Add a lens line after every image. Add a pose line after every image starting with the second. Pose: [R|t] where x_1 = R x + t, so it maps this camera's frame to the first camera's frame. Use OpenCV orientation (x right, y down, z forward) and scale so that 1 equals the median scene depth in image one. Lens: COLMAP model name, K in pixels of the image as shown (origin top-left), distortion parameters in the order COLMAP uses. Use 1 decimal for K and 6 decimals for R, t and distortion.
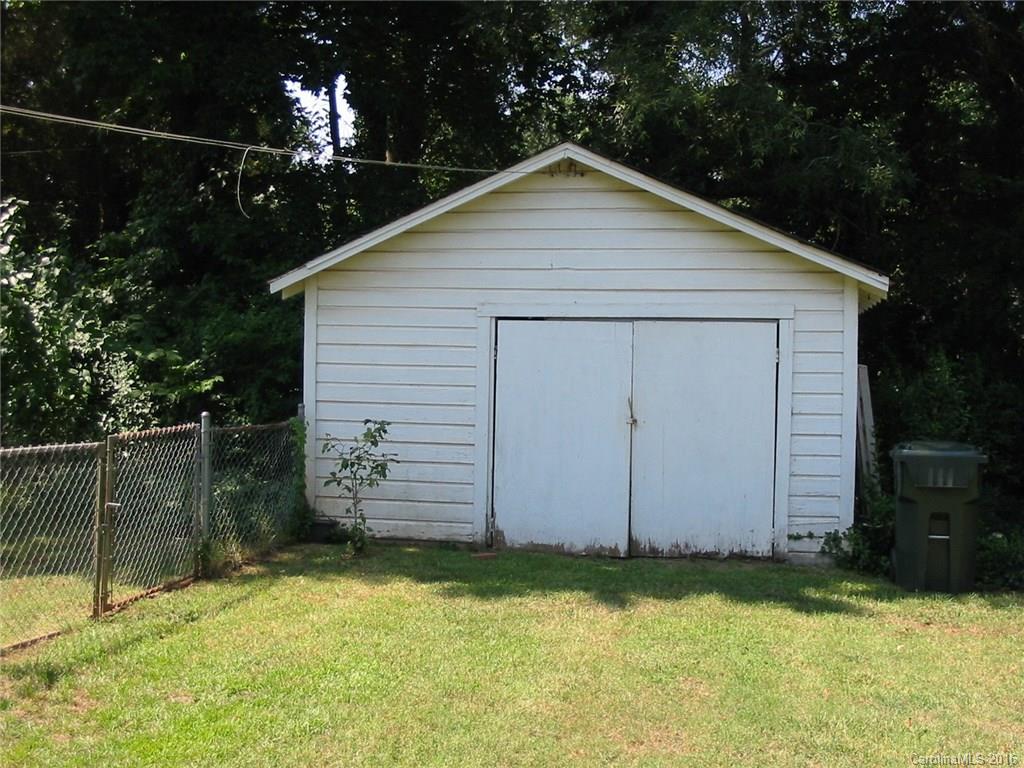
lens RADIAL K [[1286.1, 0, 512.0], [0, 1286.1, 384.0], [0, 0, 1]] dist [-0.148140, 0.070016]
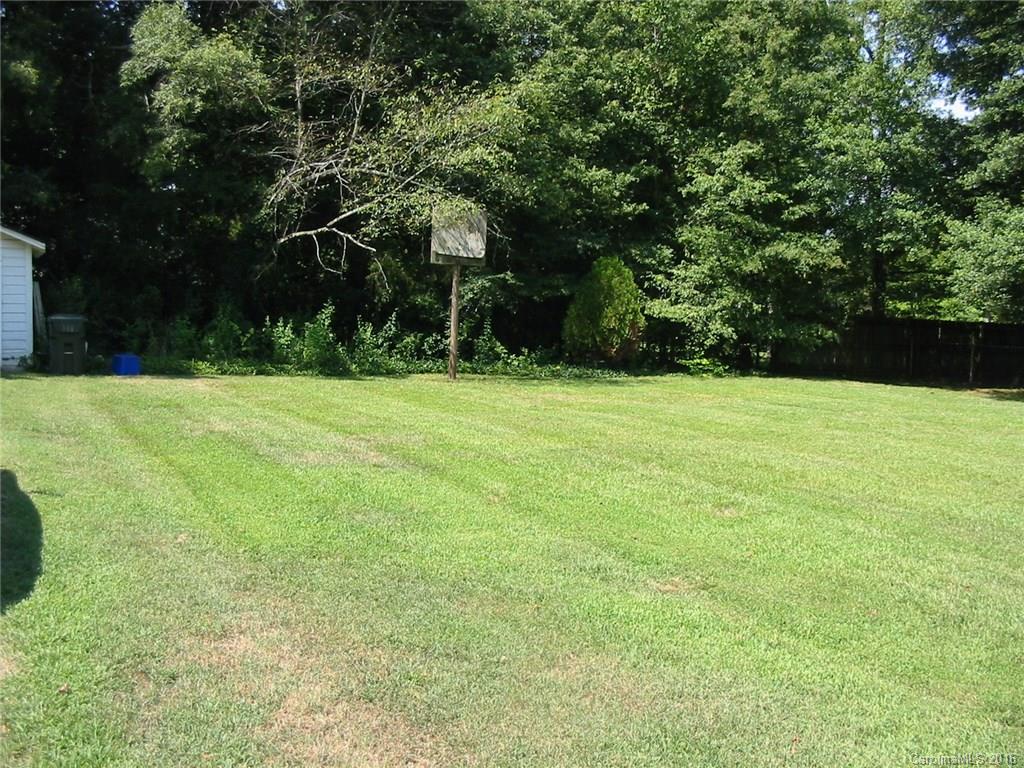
lens RADIAL K [[1077.5, 0, 519.8], [0, 1077.5, 384.0], [0, 0, 1]] dist [-0.175912, 0.225354]
pose [[0.786915, -0.046805, 0.615284, -0.198231], [-0.001464, 0.996975, 0.077712, 0.020508], [-0.617060, -0.062053, 0.784466, -0.996372]]
